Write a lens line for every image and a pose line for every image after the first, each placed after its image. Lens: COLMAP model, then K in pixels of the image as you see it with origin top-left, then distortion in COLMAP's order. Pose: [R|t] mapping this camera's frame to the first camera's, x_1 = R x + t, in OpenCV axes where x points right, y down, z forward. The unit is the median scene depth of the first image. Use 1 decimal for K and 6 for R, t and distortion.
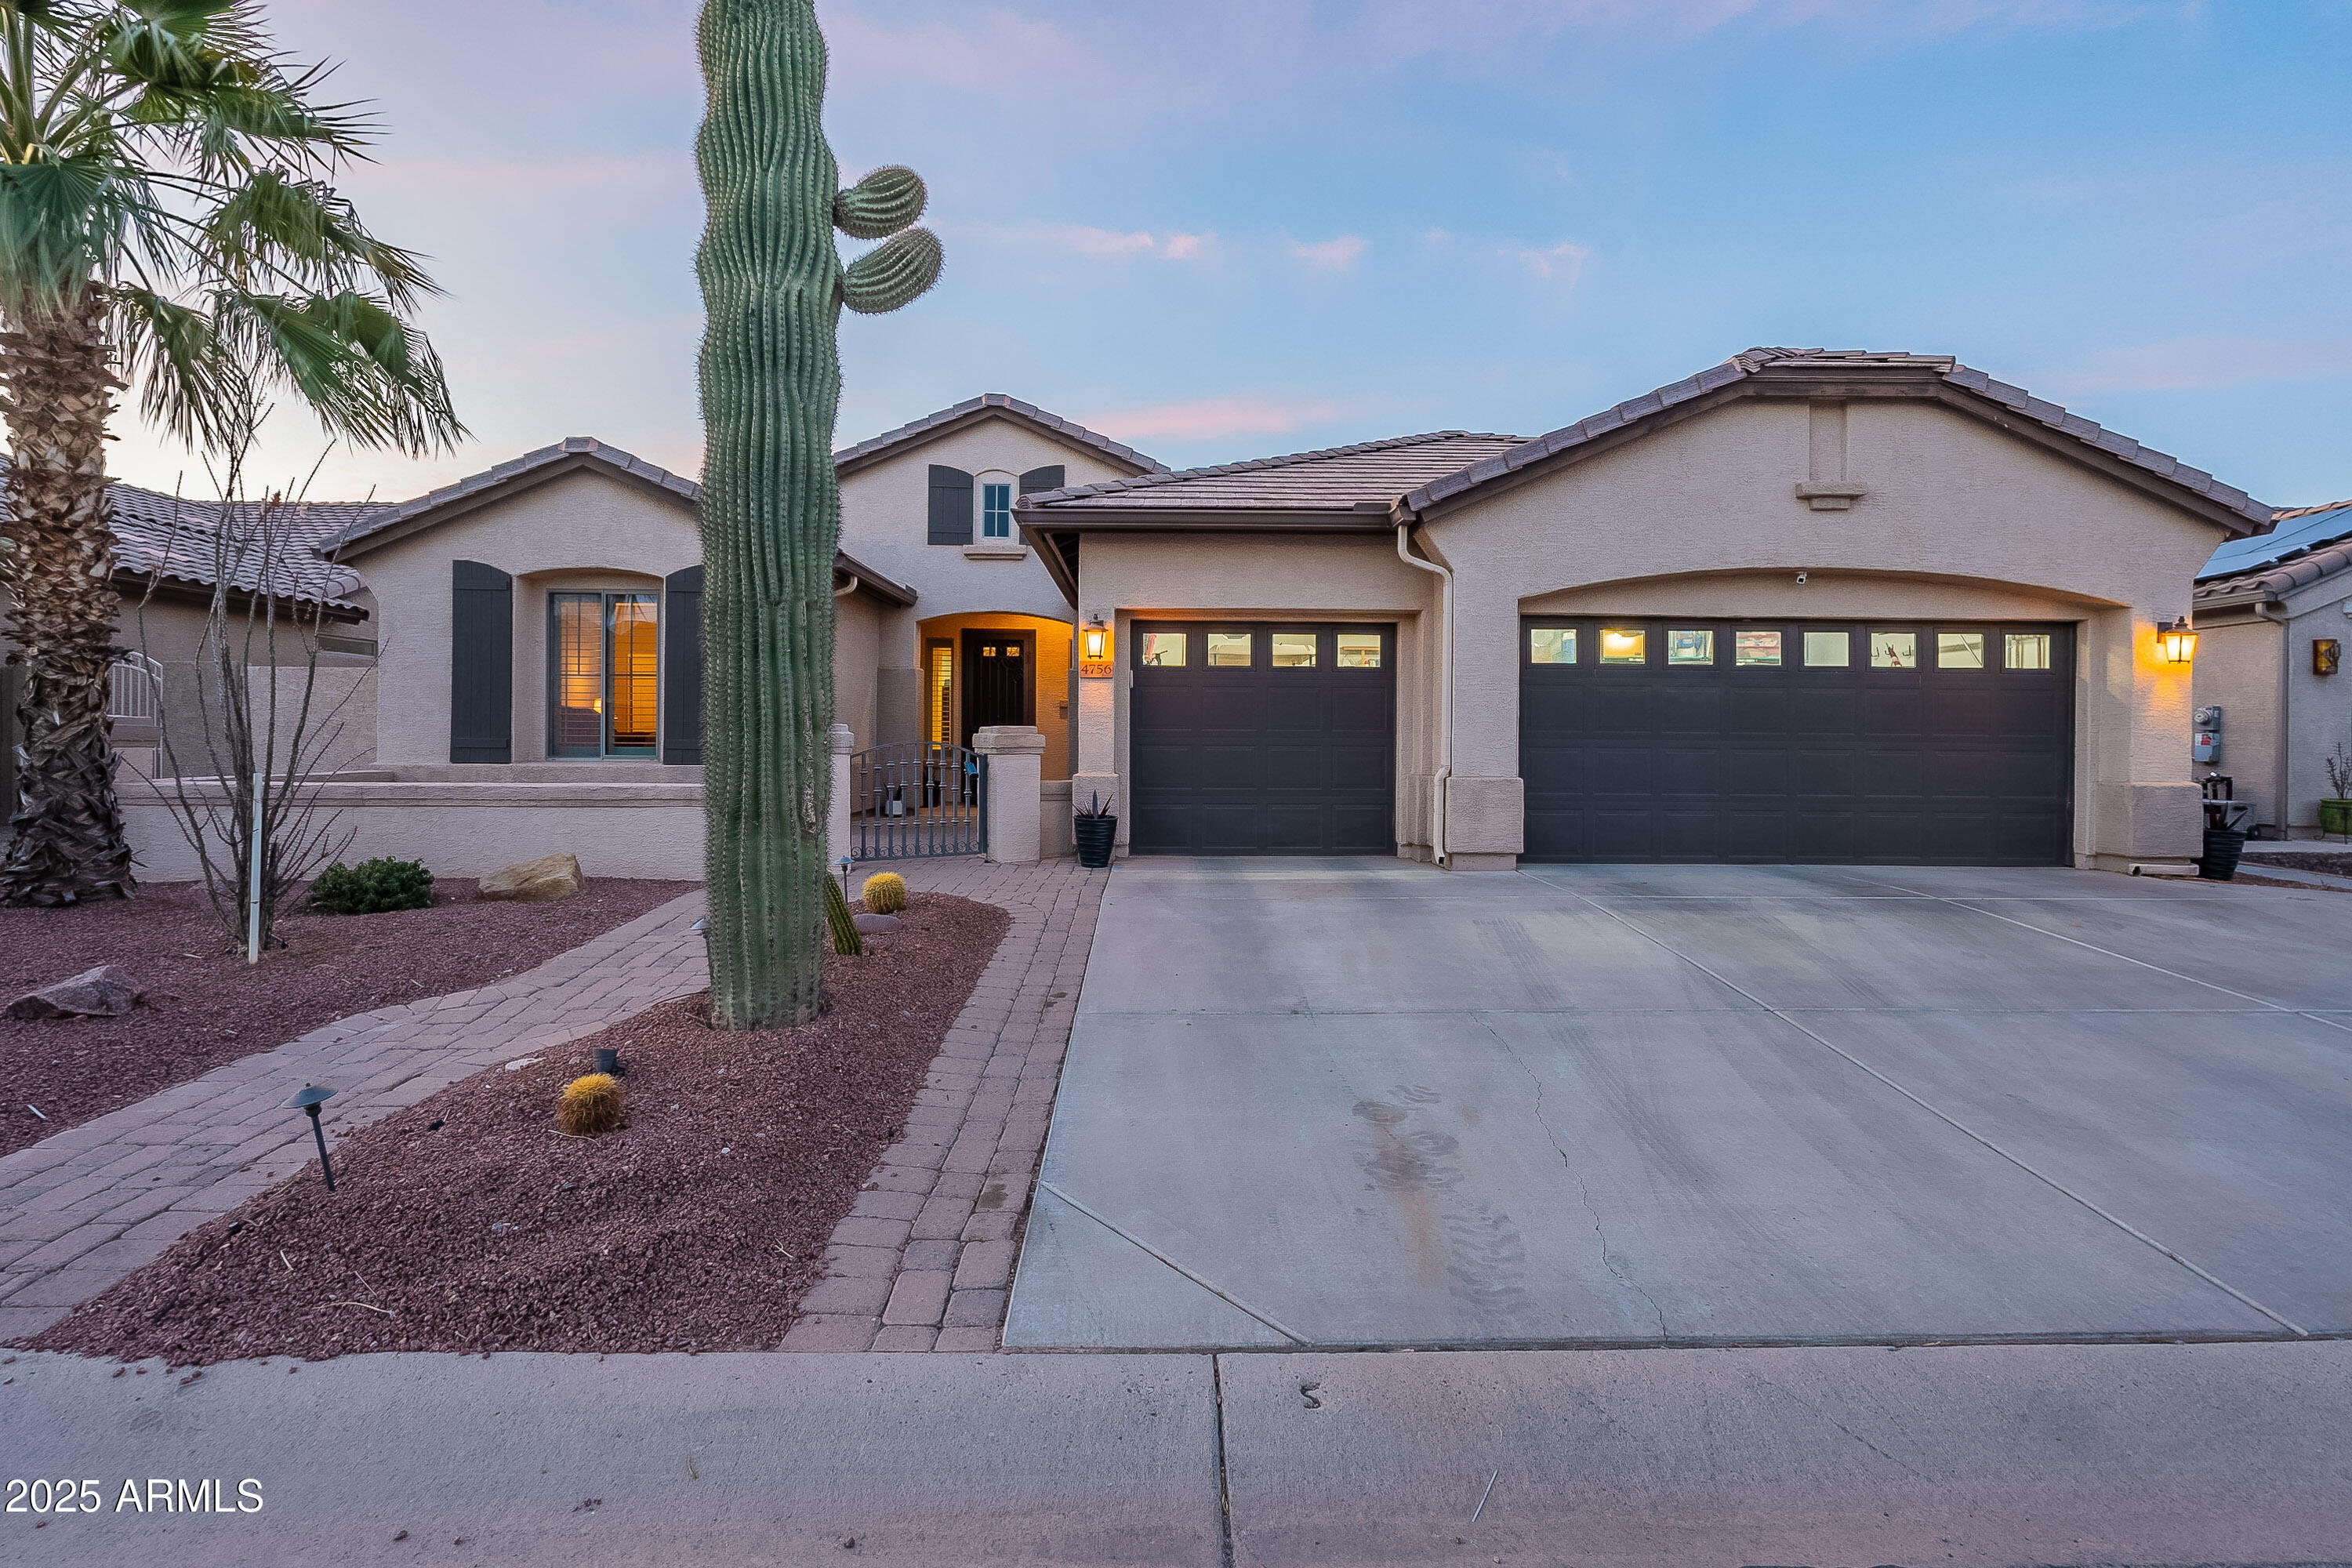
lens RADIAL K [[1045.2, 0, 1171.8], [0, 1045.2, 737.7], [0, 0, 1]] dist [-0.003435, 0.000185]
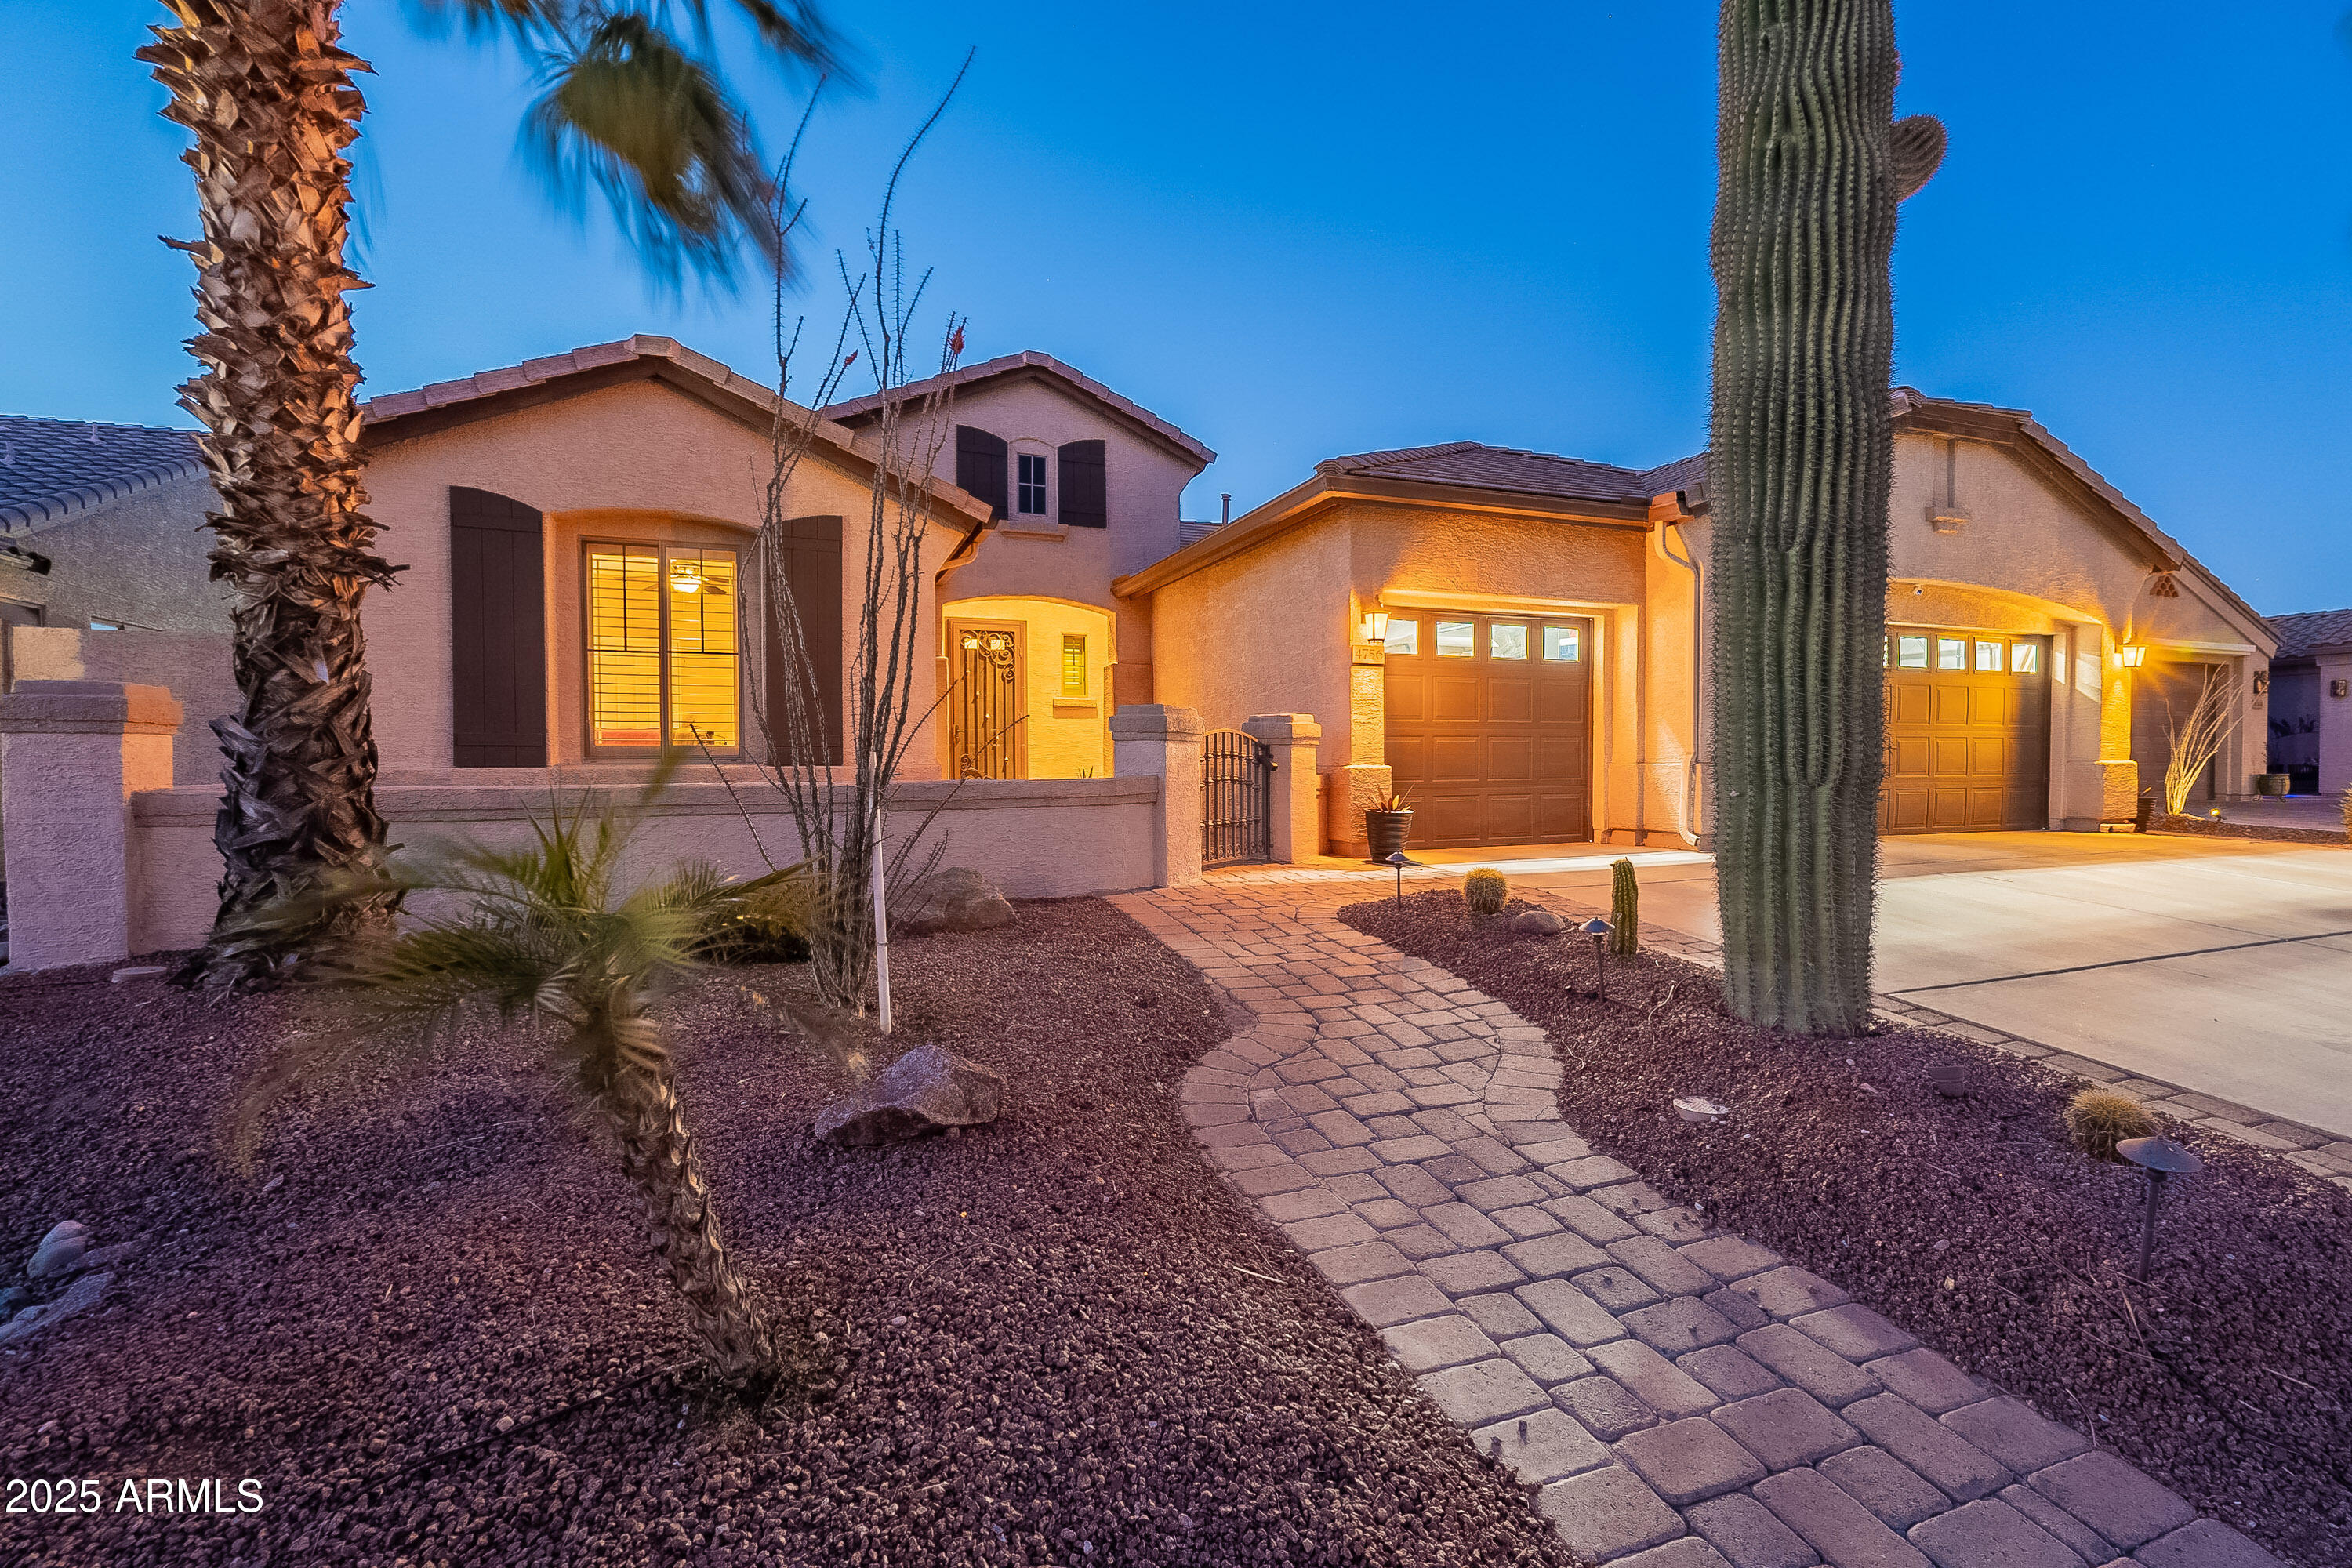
lens RADIAL K [[1033.4, 0, 1170.5], [0, 1033.4, 771.6], [0, 0, 1]] dist [0.000629, 0.000408]
pose [[0.938949, -0.014086, 0.343767, -0.559111], [0.008371, 0.999801, 0.018102, 0.021755], [-0.343954, -0.014119, 0.938880, 0.188226]]
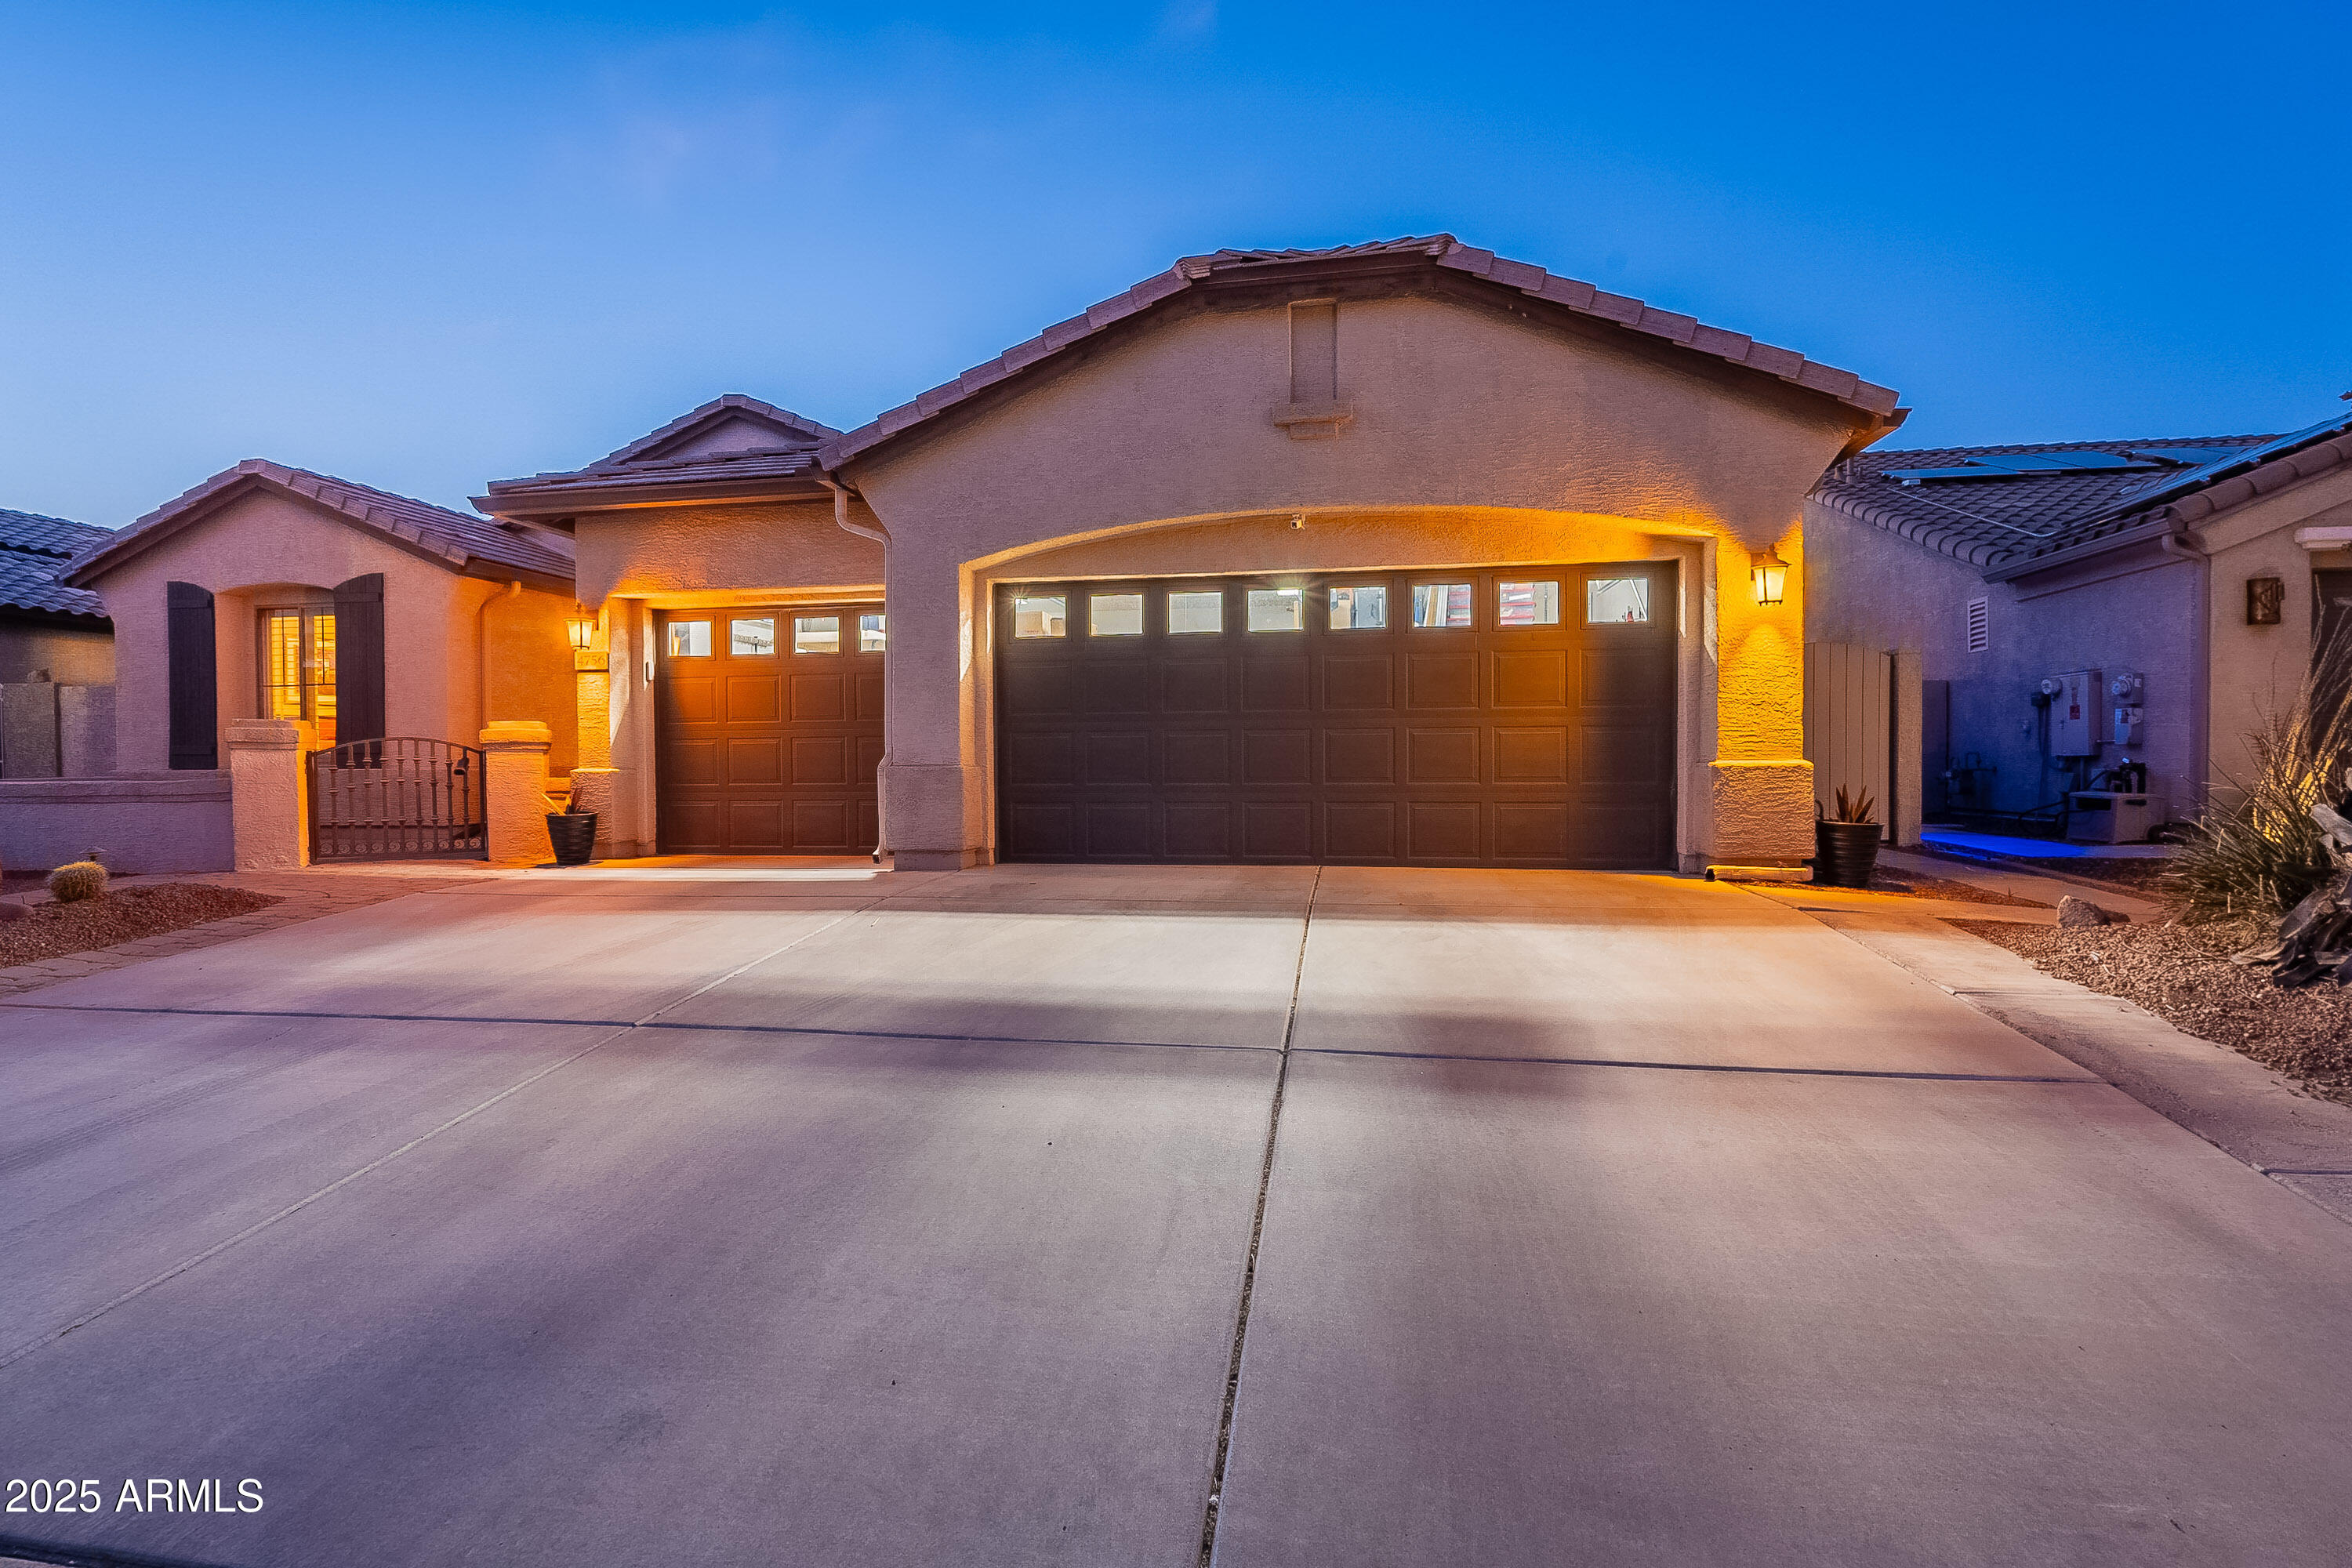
lens RADIAL K [[1033.4, 0, 1170.5], [0, 1033.4, 771.6], [0, 0, 1]] dist [0.000629, 0.000408]
pose [[0.983465, -0.011910, -0.180708, 0.623085], [0.014693, 0.999793, 0.014073, 0.031712], [0.180503, -0.016496, 0.983436, 0.156238]]
